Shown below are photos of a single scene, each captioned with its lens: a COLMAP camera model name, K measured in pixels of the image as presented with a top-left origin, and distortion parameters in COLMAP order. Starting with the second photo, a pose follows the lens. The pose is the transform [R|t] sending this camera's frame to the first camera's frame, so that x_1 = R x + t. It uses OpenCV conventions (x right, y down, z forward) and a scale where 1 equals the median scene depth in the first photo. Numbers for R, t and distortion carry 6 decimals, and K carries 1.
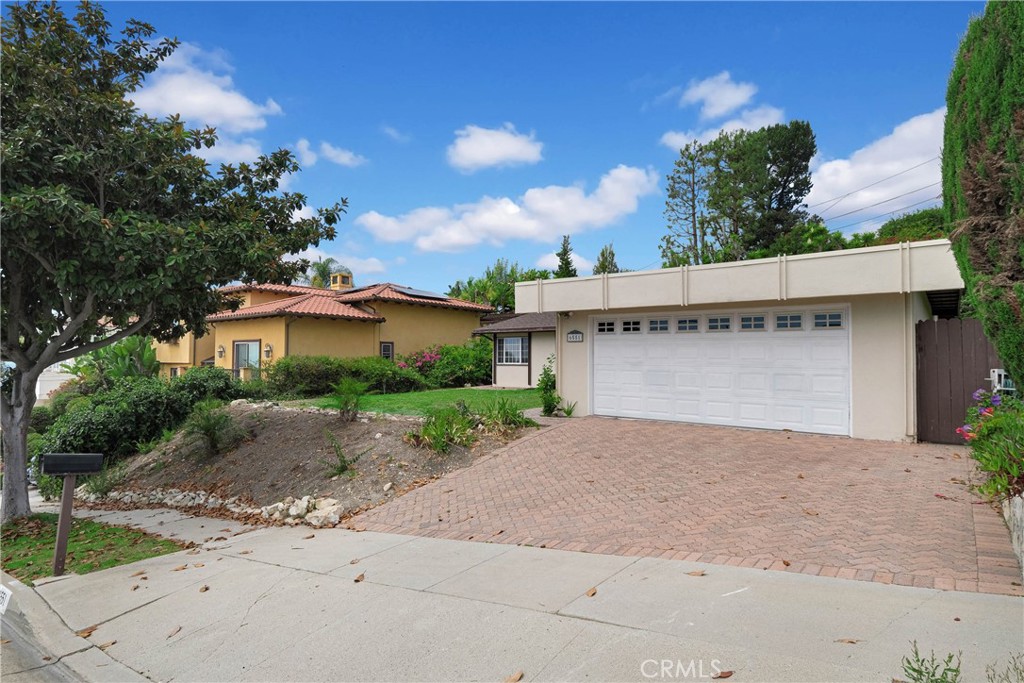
lens RADIAL K [[447.9, 0, 503.1], [0, 447.9, 346.7], [0, 0, 1]] dist [0.000057, -0.000193]
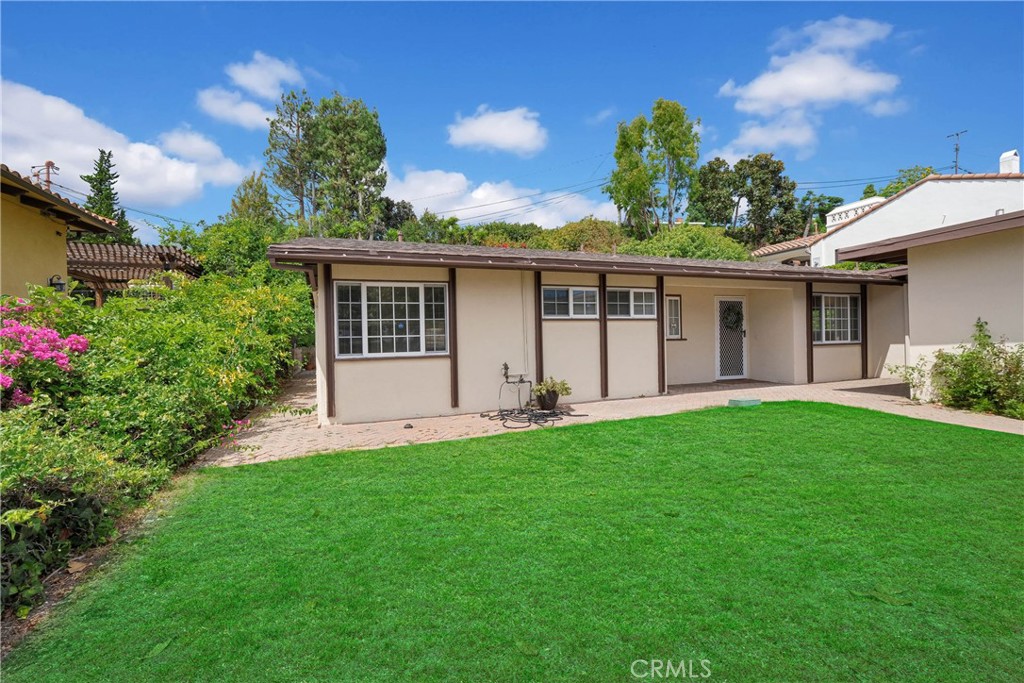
lens RADIAL K [[447.9, 0, 503.1], [0, 447.9, 346.7], [0, 0, 1]] dist [0.000057, -0.000193]
pose [[0.558972, -0.016533, 0.829022, -0.233178], [-0.001658, 0.999777, 0.021057, 0.022295], [-0.829185, -0.013145, 0.558820, 0.696199]]
